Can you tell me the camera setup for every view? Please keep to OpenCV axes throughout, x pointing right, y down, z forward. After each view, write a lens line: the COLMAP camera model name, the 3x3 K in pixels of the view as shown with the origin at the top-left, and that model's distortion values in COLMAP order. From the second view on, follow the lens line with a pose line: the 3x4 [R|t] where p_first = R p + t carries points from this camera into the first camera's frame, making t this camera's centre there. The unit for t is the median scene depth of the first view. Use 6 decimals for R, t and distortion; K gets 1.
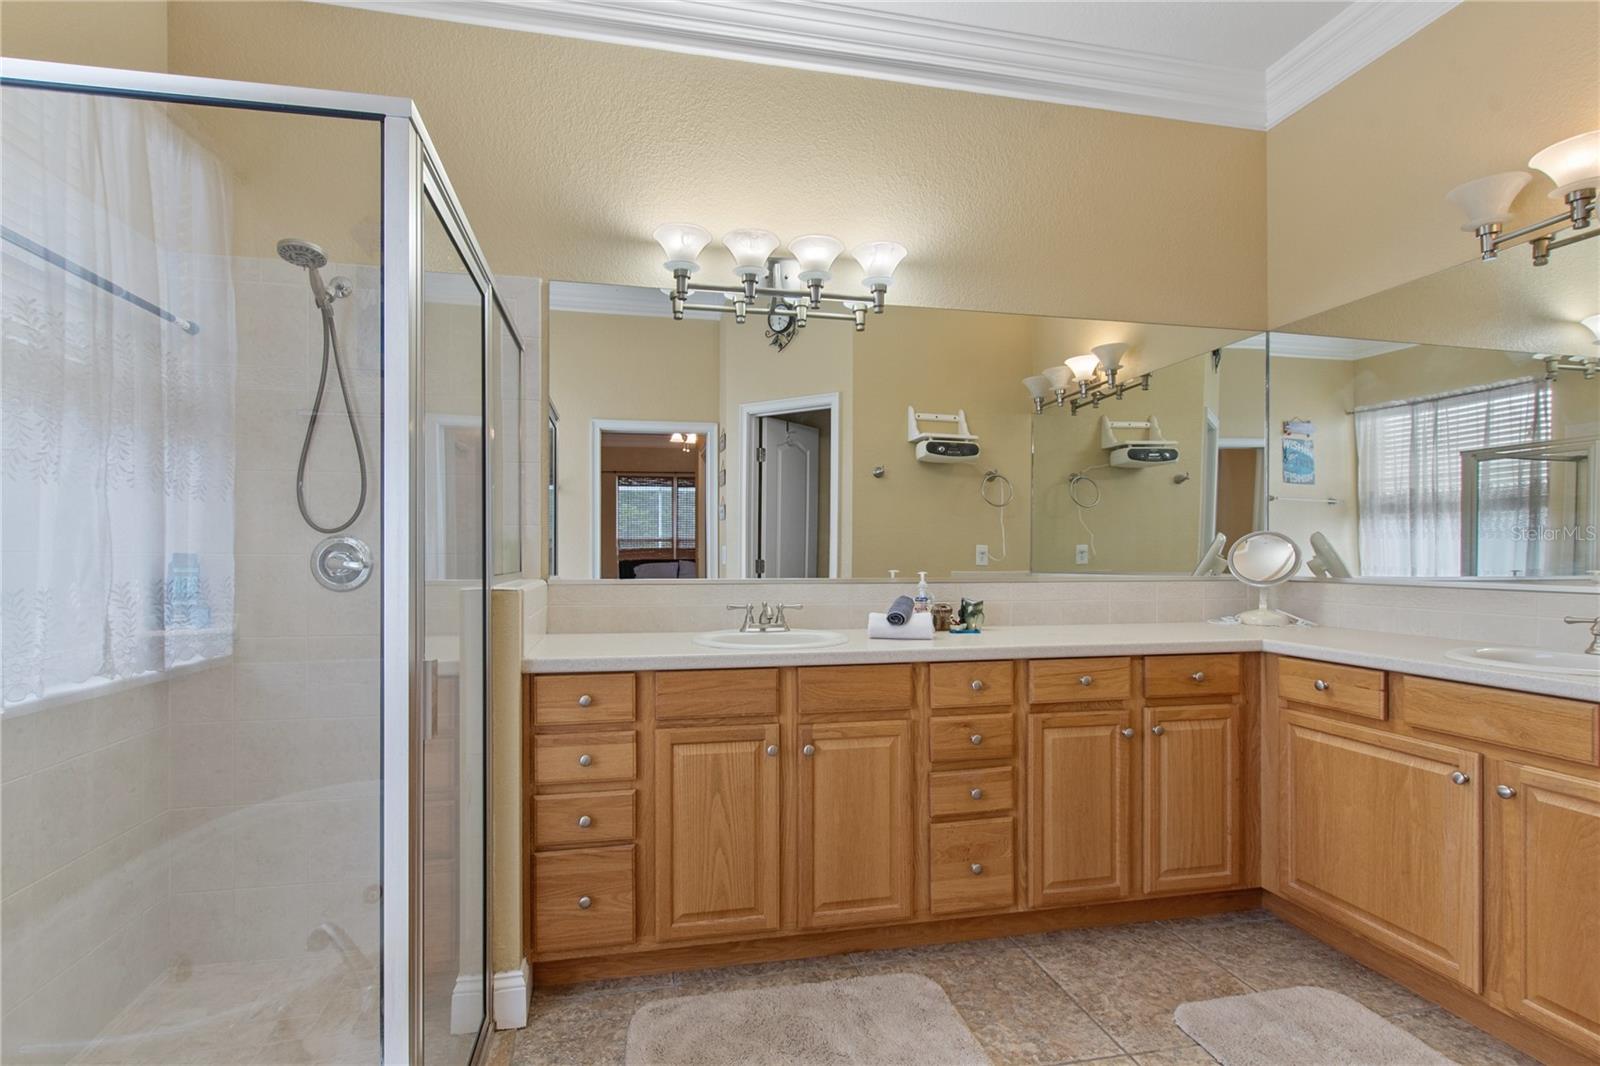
lens RADIAL K [[778.5, 0, 798.0], [0, 778.5, 556.4], [0, 0, 1]] dist [-0.000886, -0.000706]
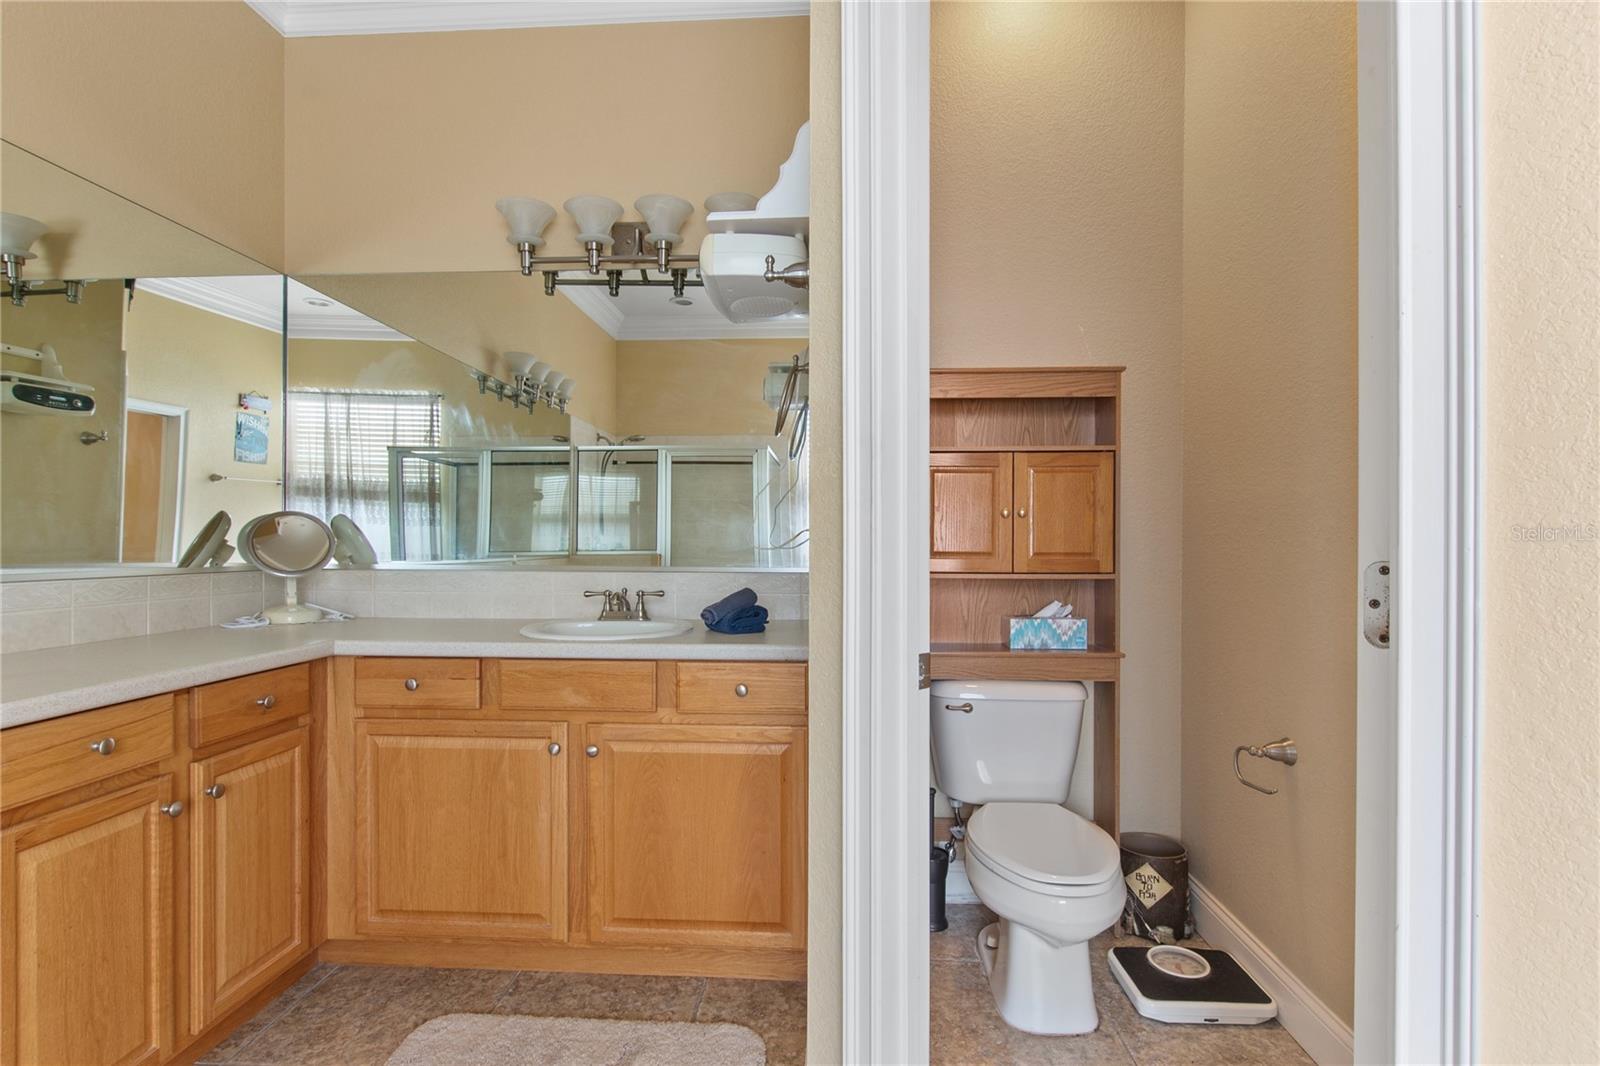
lens RADIAL K [[756.4, 0, 796.4], [0, 756.4, 548.5], [0, 0, 1]] dist [0.019402, -0.010318]
pose [[0.282713, -0.006631, 0.959182, -0.044477], [-0.001031, 0.999973, 0.007217, 0.000975], [-0.959204, -0.003029, 0.282699, 0.303958]]
